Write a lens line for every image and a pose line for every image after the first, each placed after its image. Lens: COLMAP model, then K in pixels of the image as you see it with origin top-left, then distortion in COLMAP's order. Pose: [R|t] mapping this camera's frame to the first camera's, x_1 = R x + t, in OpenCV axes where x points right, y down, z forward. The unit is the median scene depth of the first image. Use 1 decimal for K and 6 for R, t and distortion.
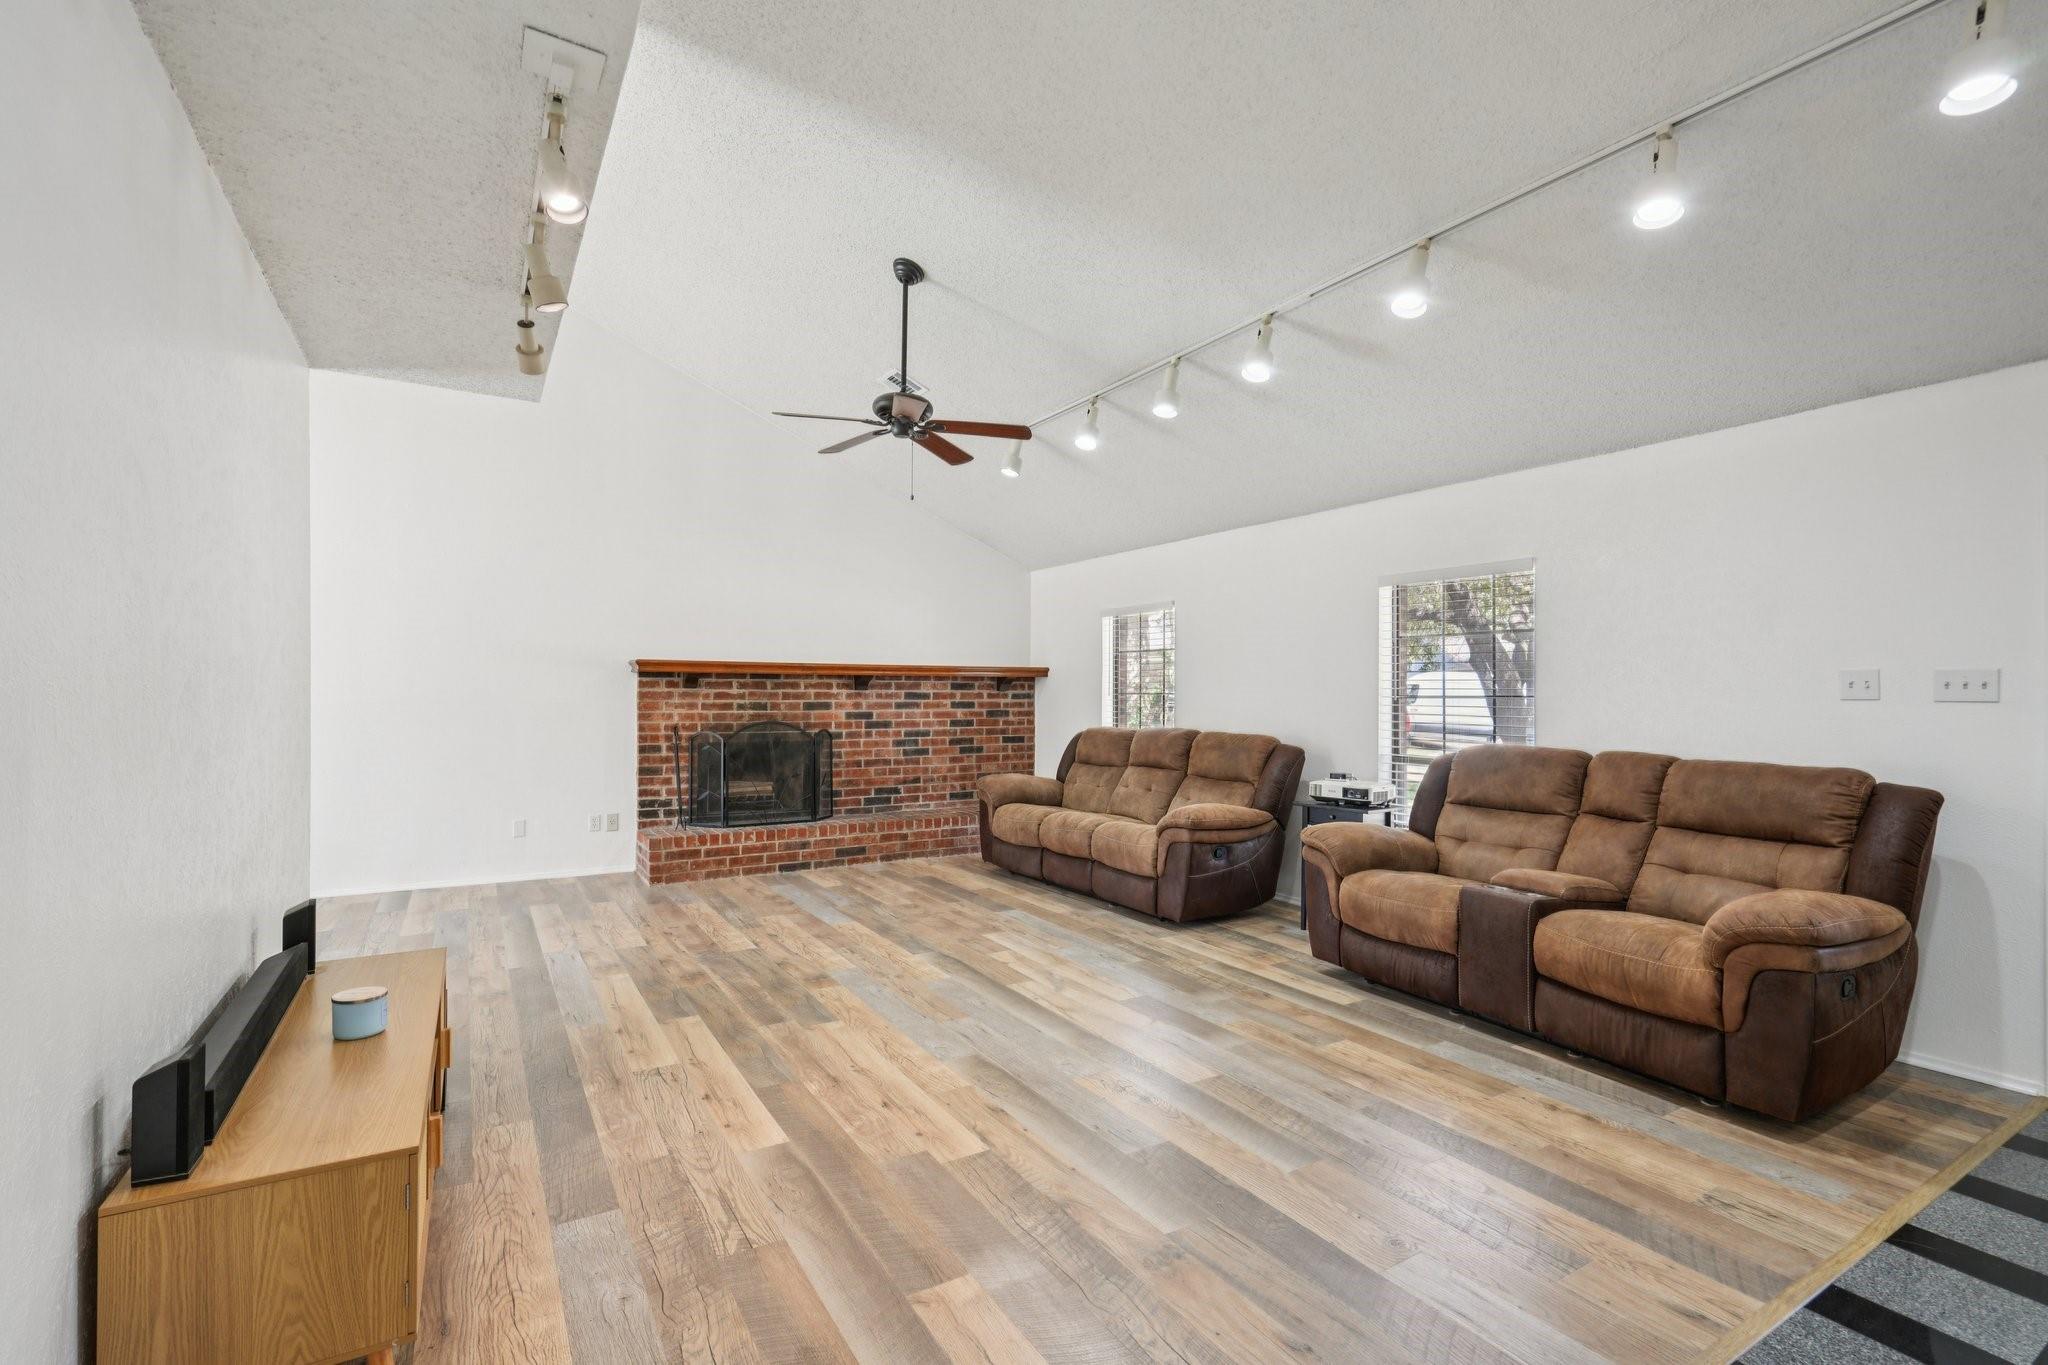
lens RADIAL K [[928.6, 0, 1028.9], [0, 928.6, 688.7], [0, 0, 1]] dist [-0.001759, -0.000008]
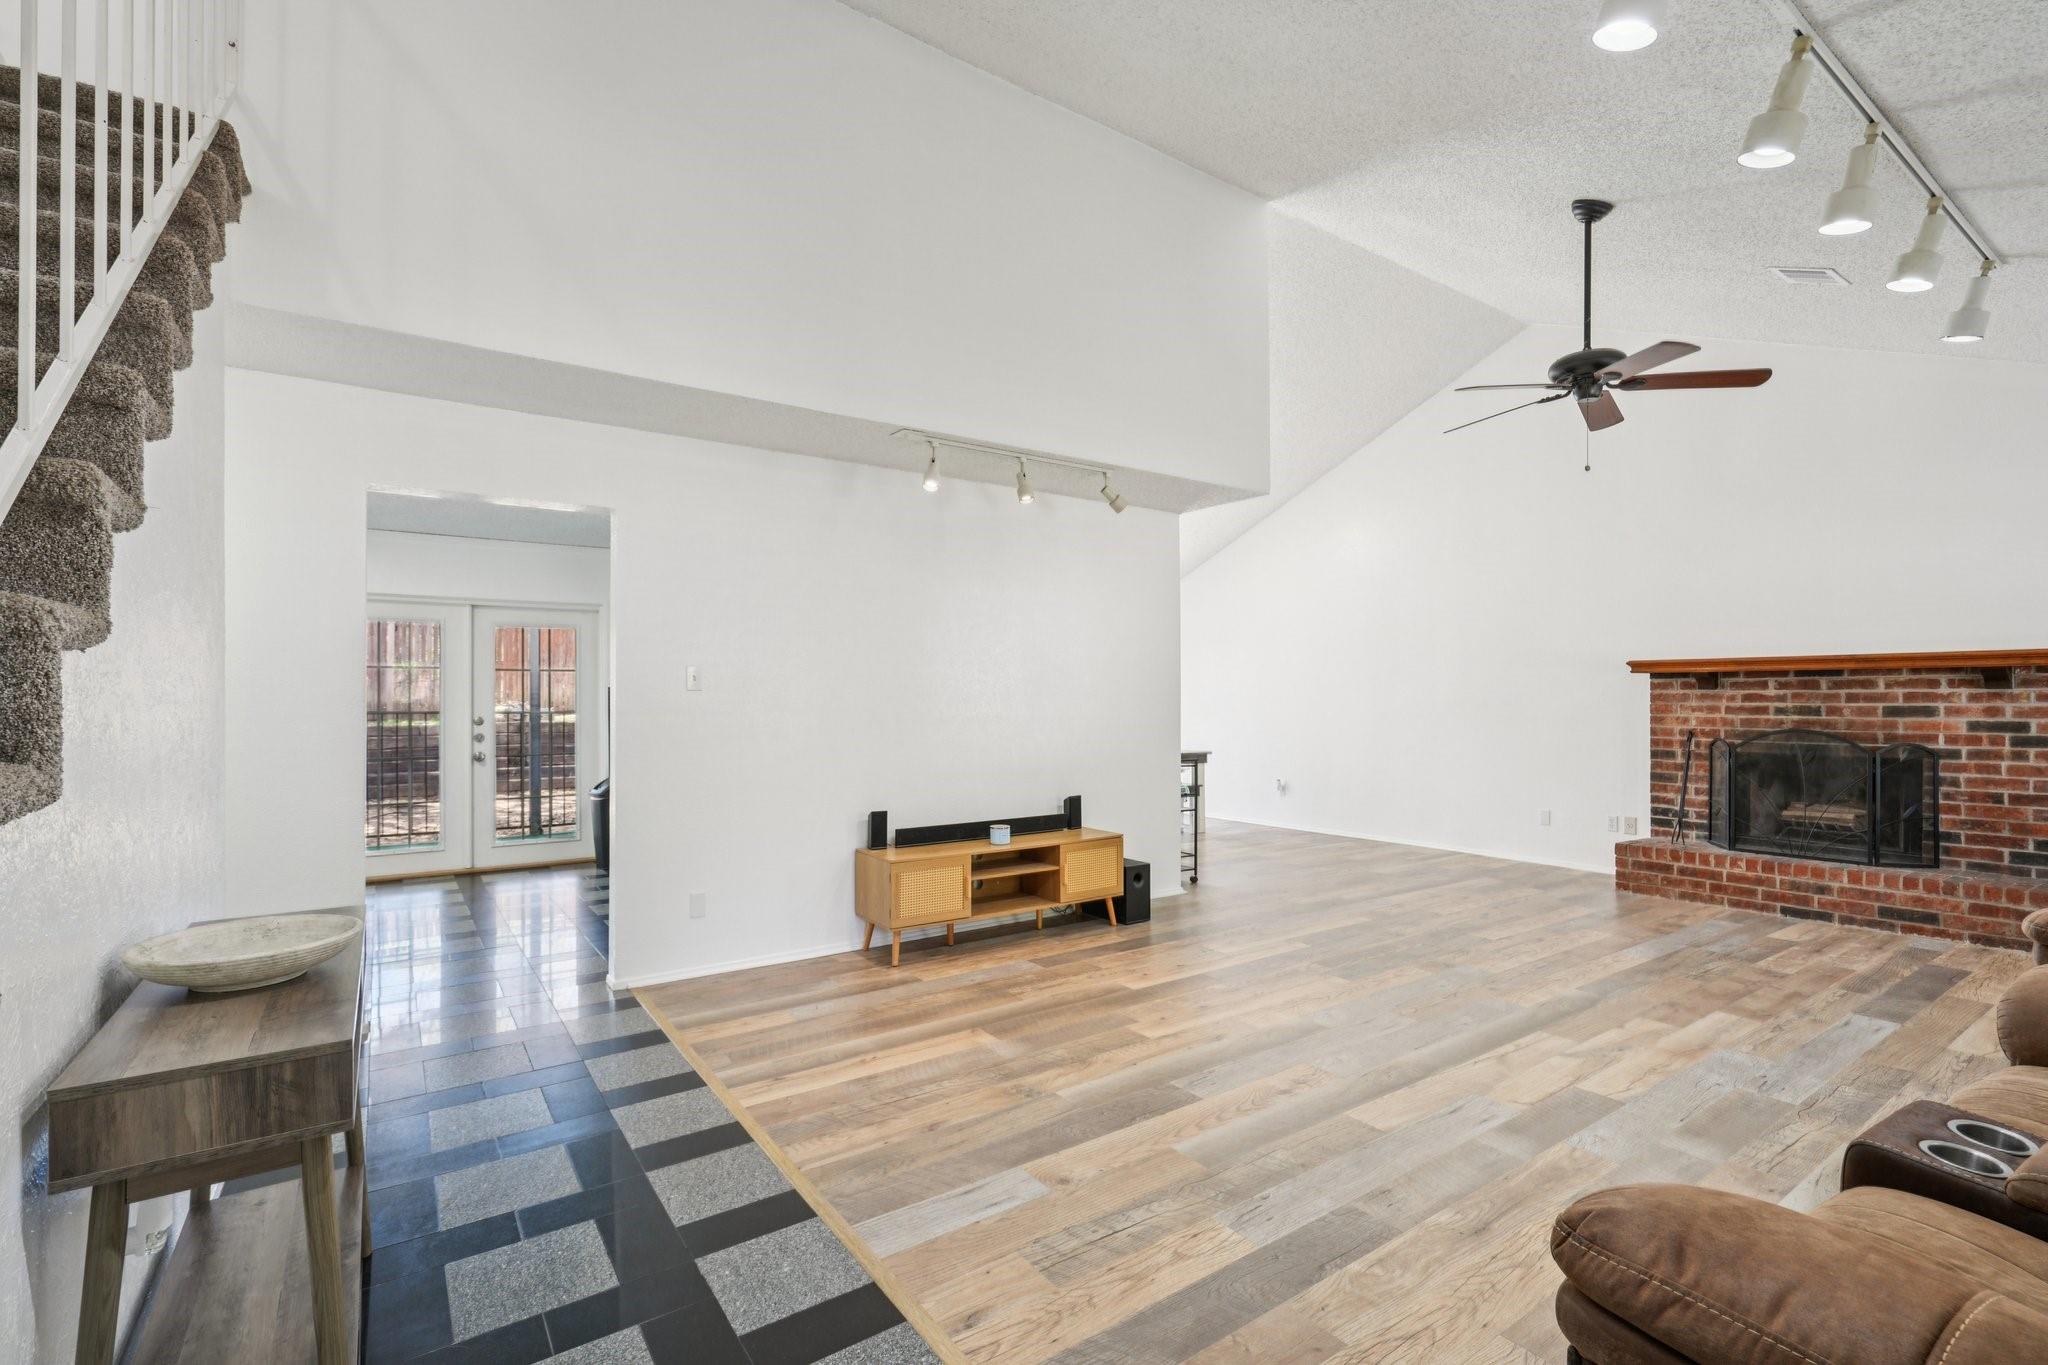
lens RADIAL K [[928.6, 0, 1028.9], [0, 928.6, 688.7], [0, 0, 1]] dist [-0.001759, -0.000008]
pose [[0.066723, -0.014446, -0.997667, 0.494991], [0.006406, 0.999881, -0.014049, 0.007233], [0.997751, -0.005453, 0.066808, 0.290475]]
